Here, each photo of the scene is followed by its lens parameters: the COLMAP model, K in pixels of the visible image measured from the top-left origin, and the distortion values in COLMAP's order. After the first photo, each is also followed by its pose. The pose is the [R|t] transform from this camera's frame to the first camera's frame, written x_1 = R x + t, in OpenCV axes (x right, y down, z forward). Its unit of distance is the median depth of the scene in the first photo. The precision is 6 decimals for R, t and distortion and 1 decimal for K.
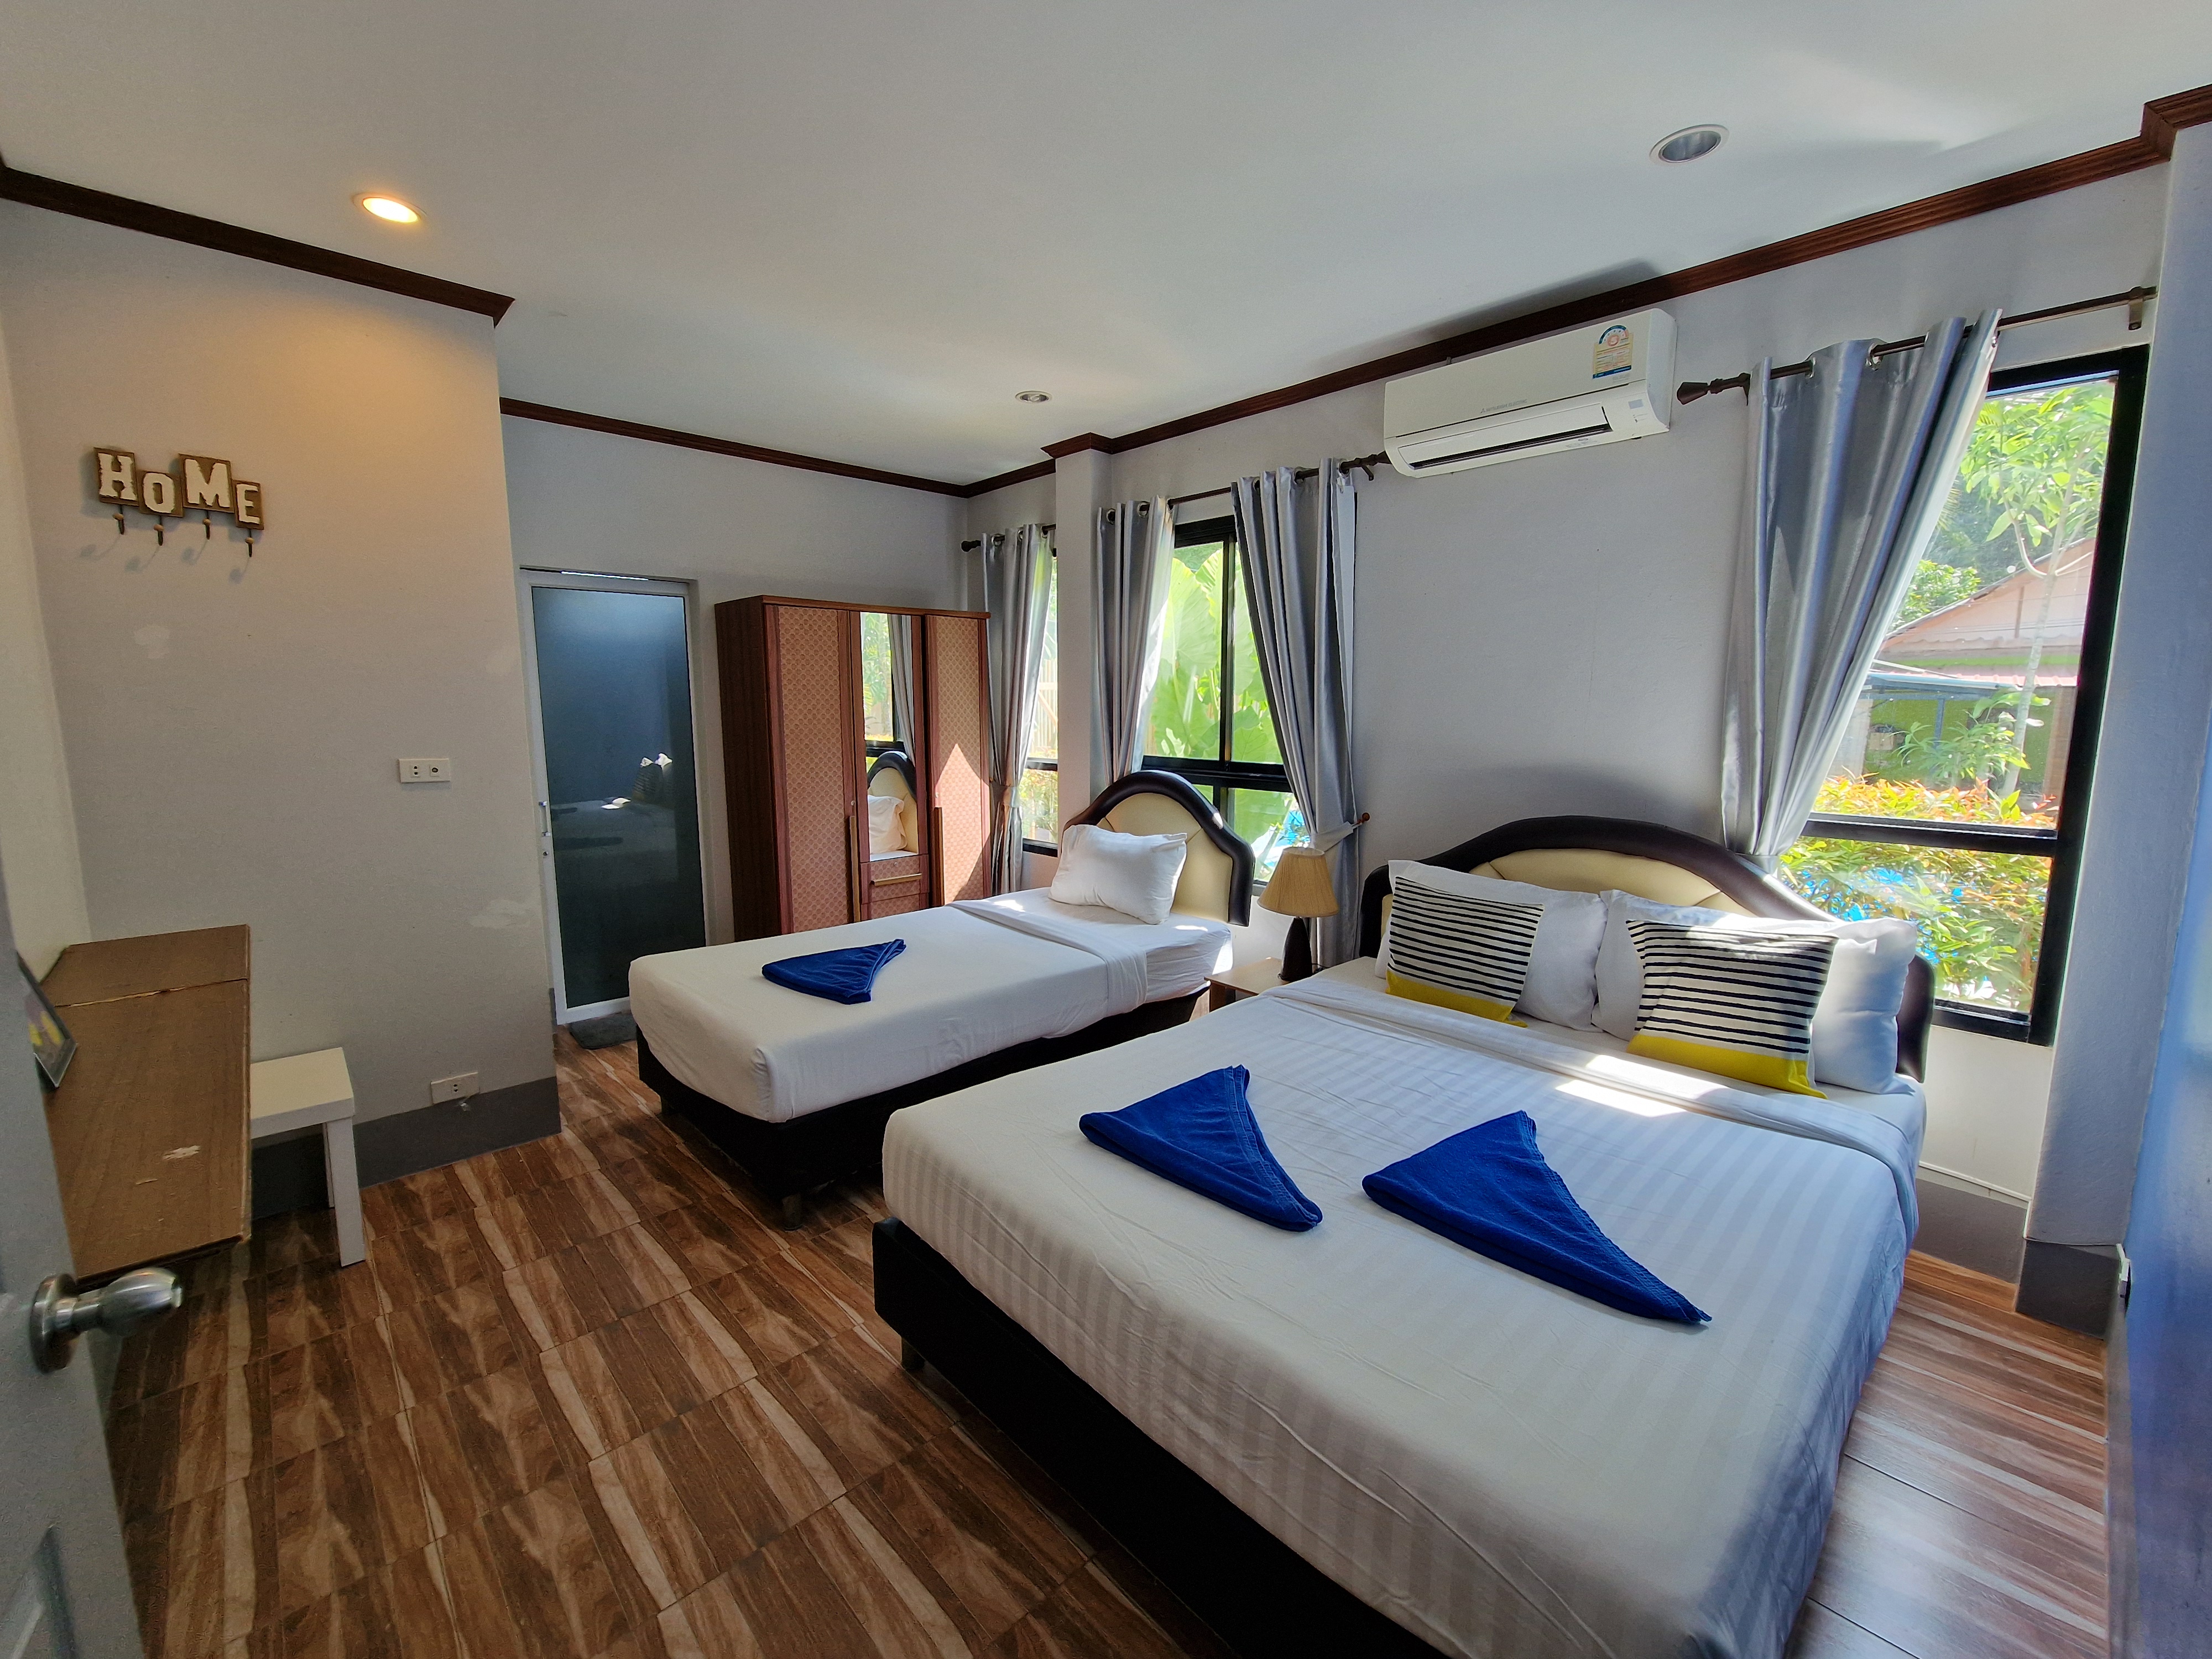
lens RADIAL K [[903.6, 0, 1106.1], [0, 903.6, 828.2], [0, 0, 1]] dist [0.001058, -0.002288]
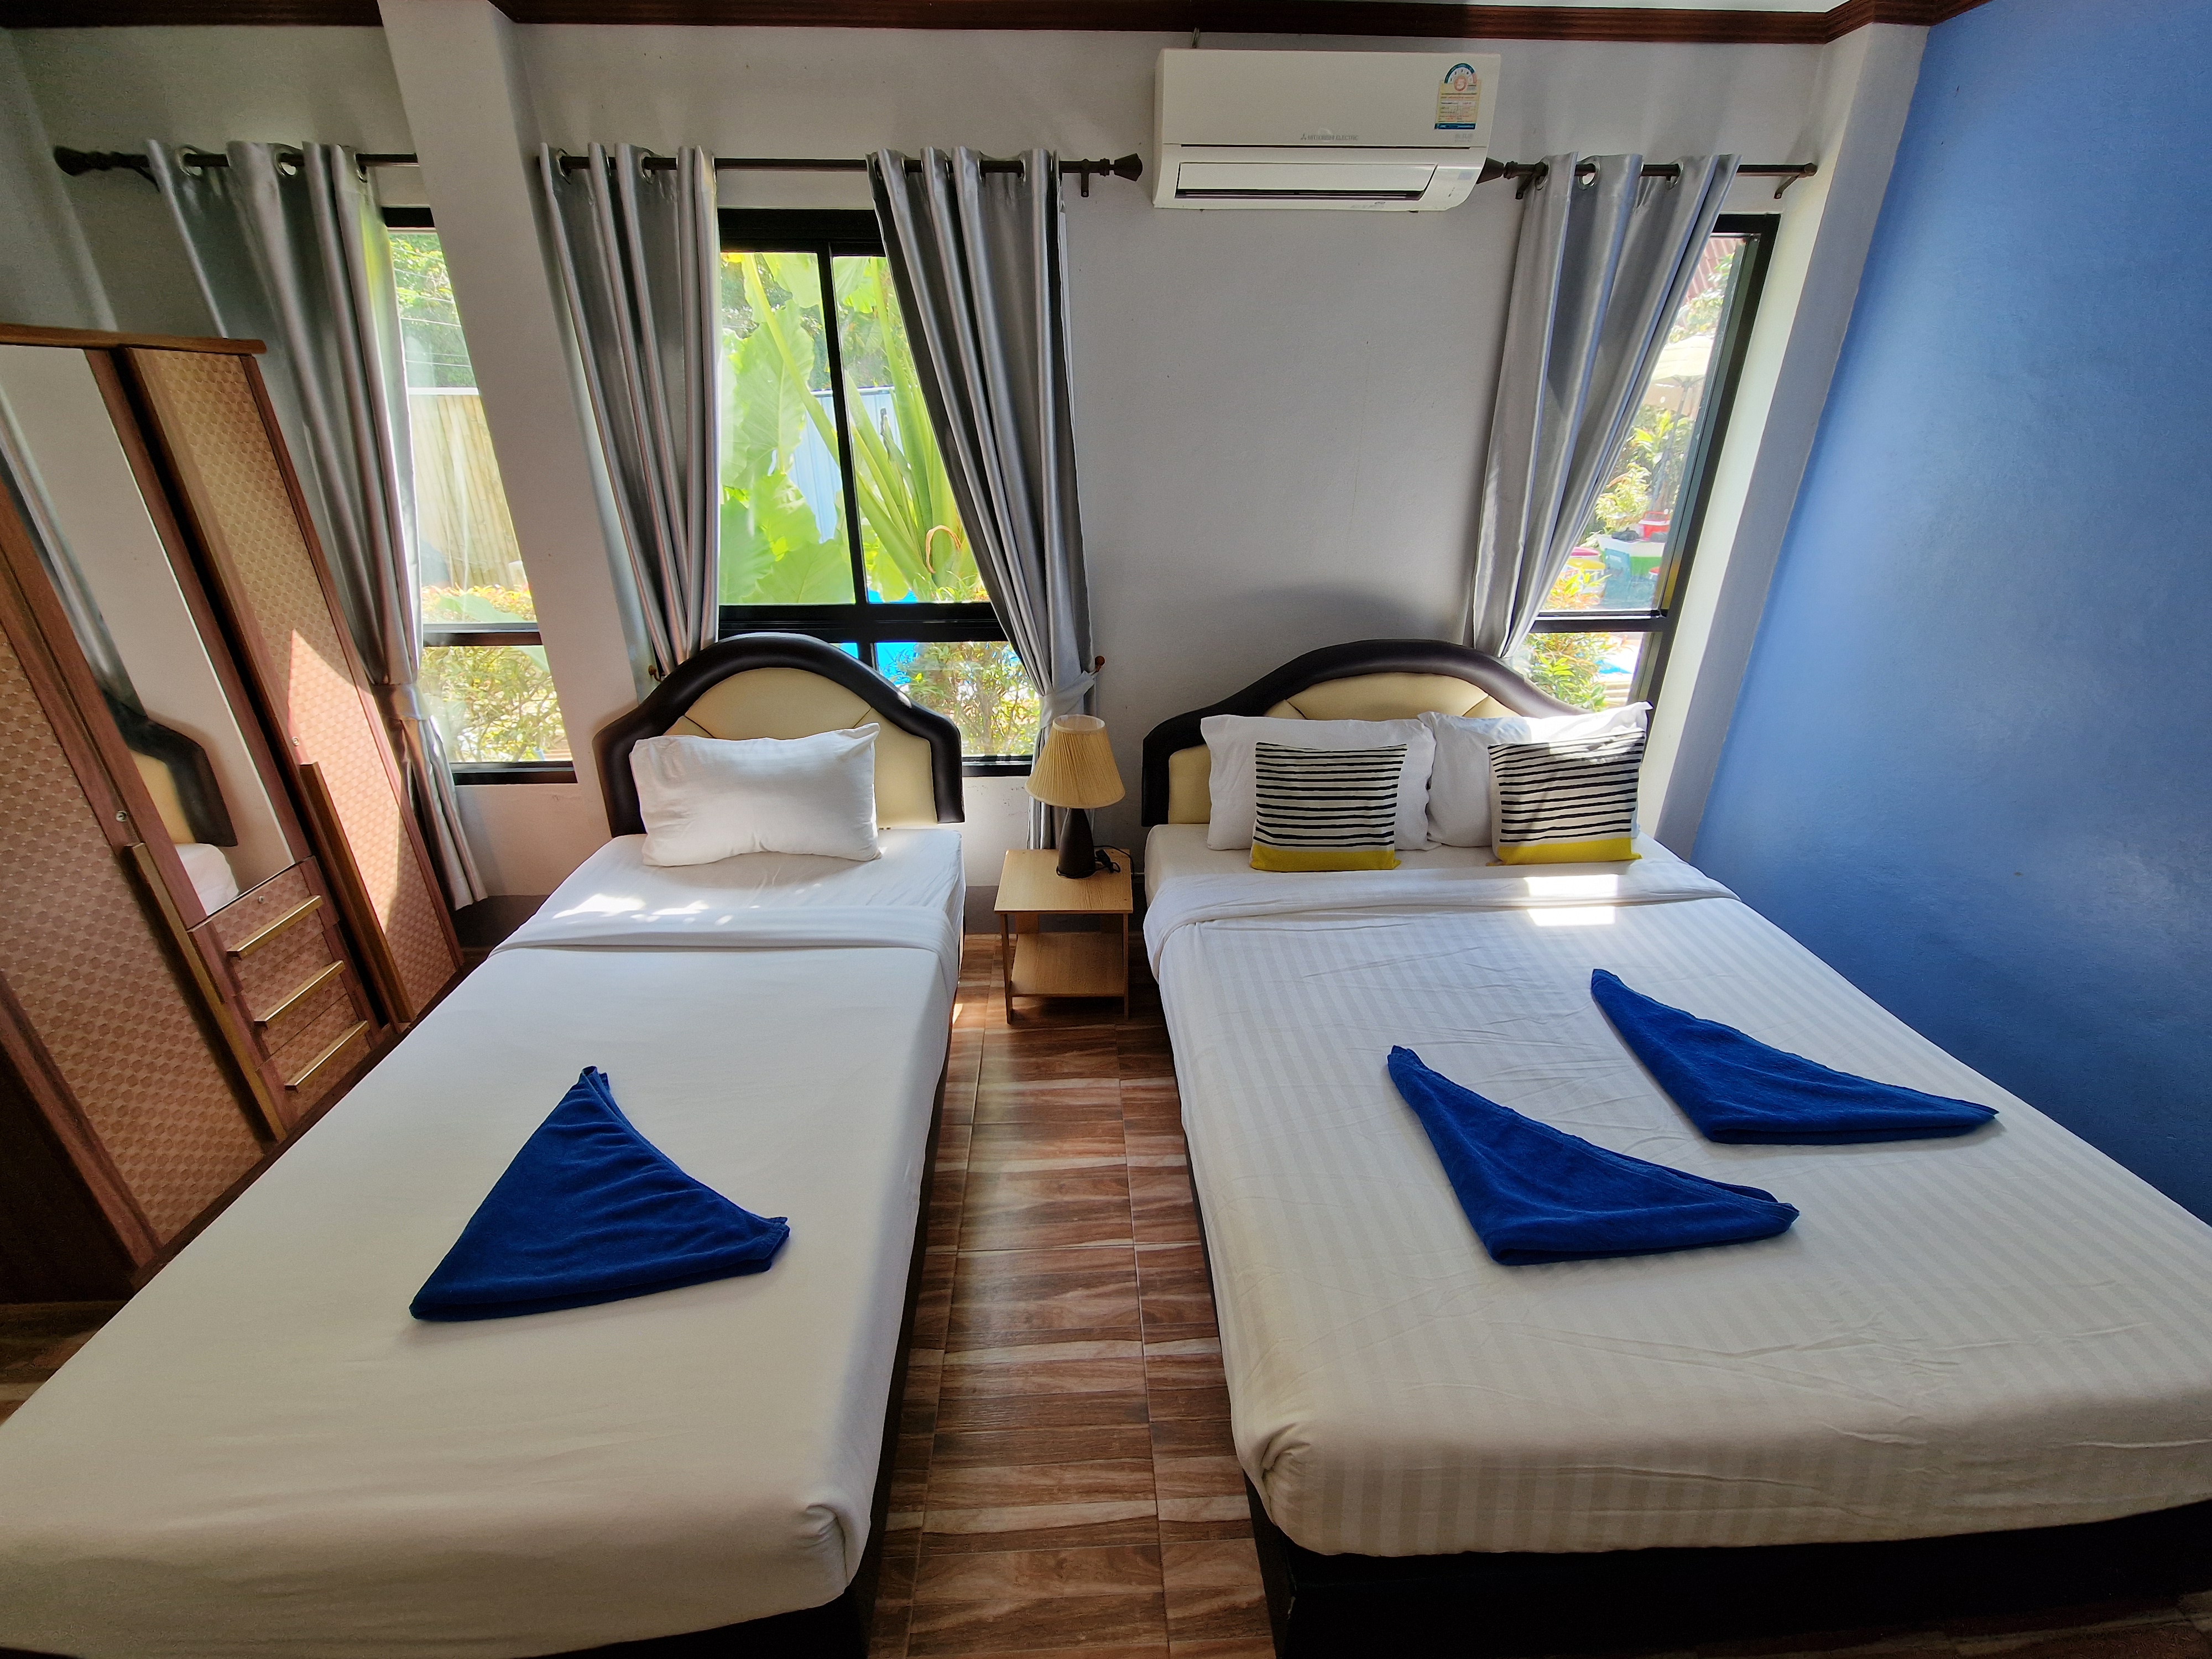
lens RADIAL K [[903.6, 0, 1103.6], [0, 903.6, 825.9], [0, 0, 1]] dist [0.001058, -0.002288]
pose [[0.653327, -0.315544, 0.688183, -0.432309], [0.108695, 0.938679, 0.327210, -0.184920], [-0.749232, -0.138973, 0.647563, 0.563352]]
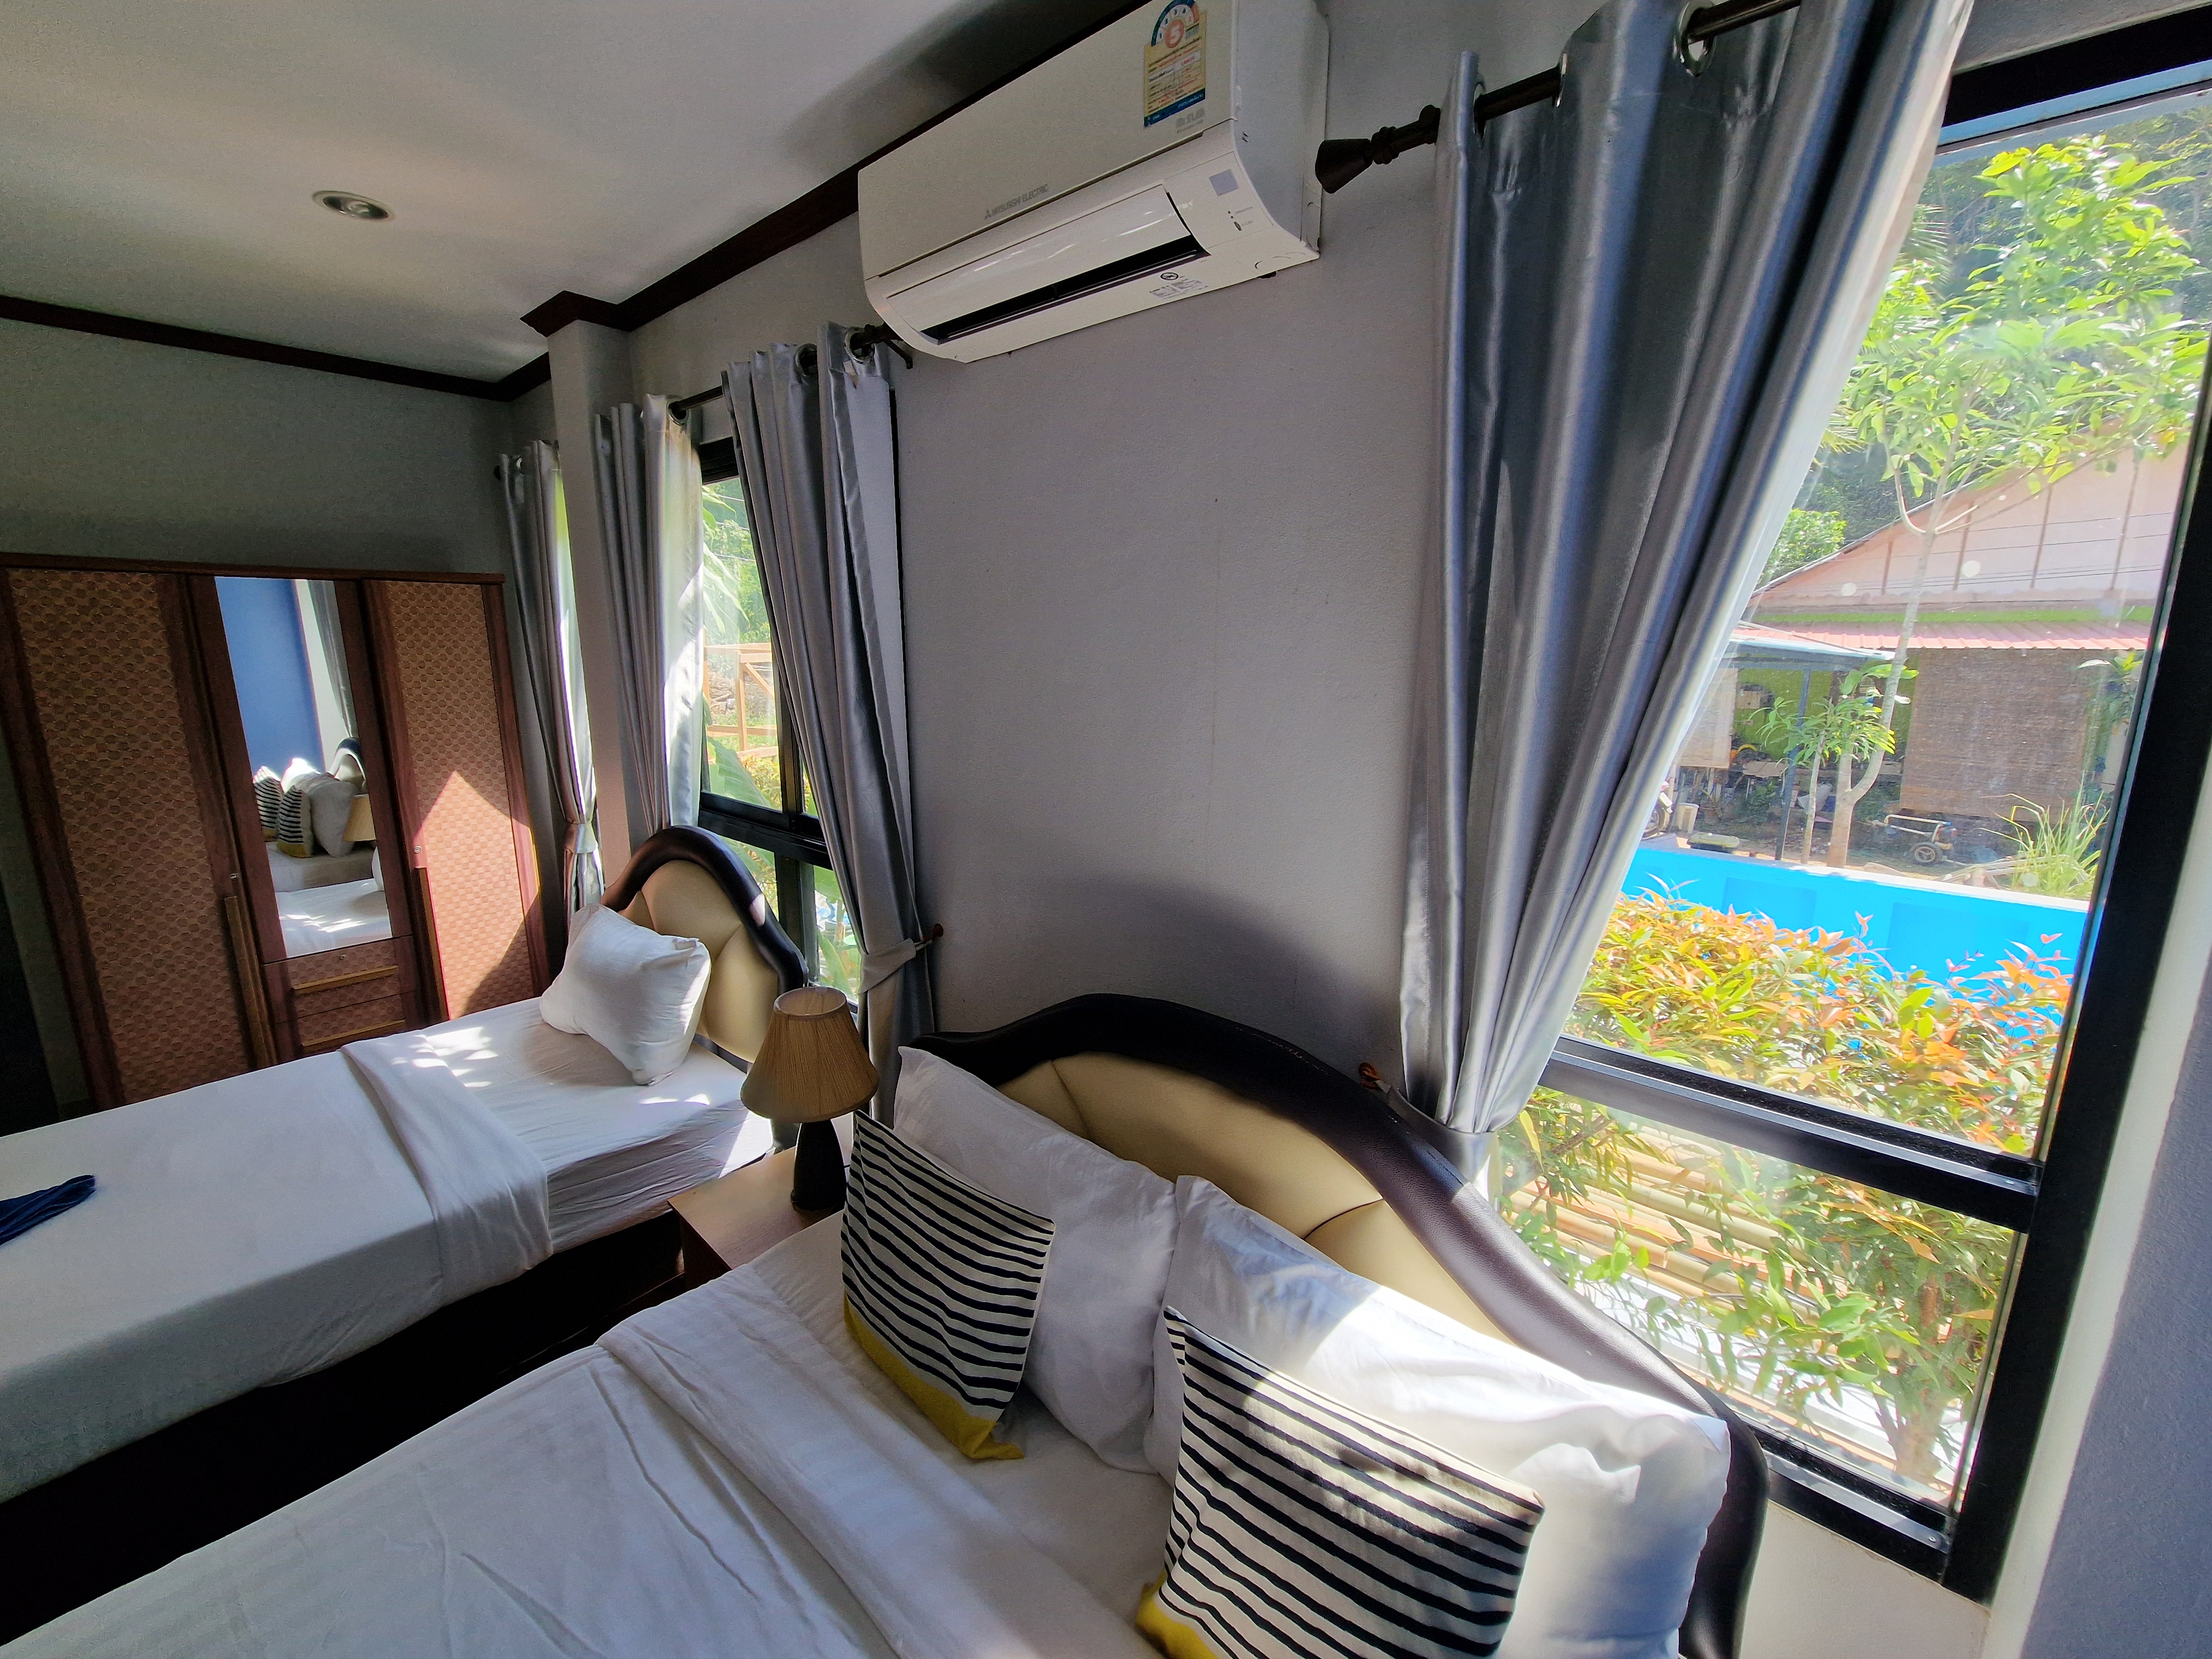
lens RADIAL K [[903.6, 0, 1103.9], [0, 903.6, 827.6], [0, 0, 1]] dist [0.001058, -0.002288]
pose [[0.996024, -0.013048, 0.088124, 0.448312], [0.007411, 0.997923, 0.063995, -0.157749], [-0.088776, -0.063087, 0.994052, 0.489230]]
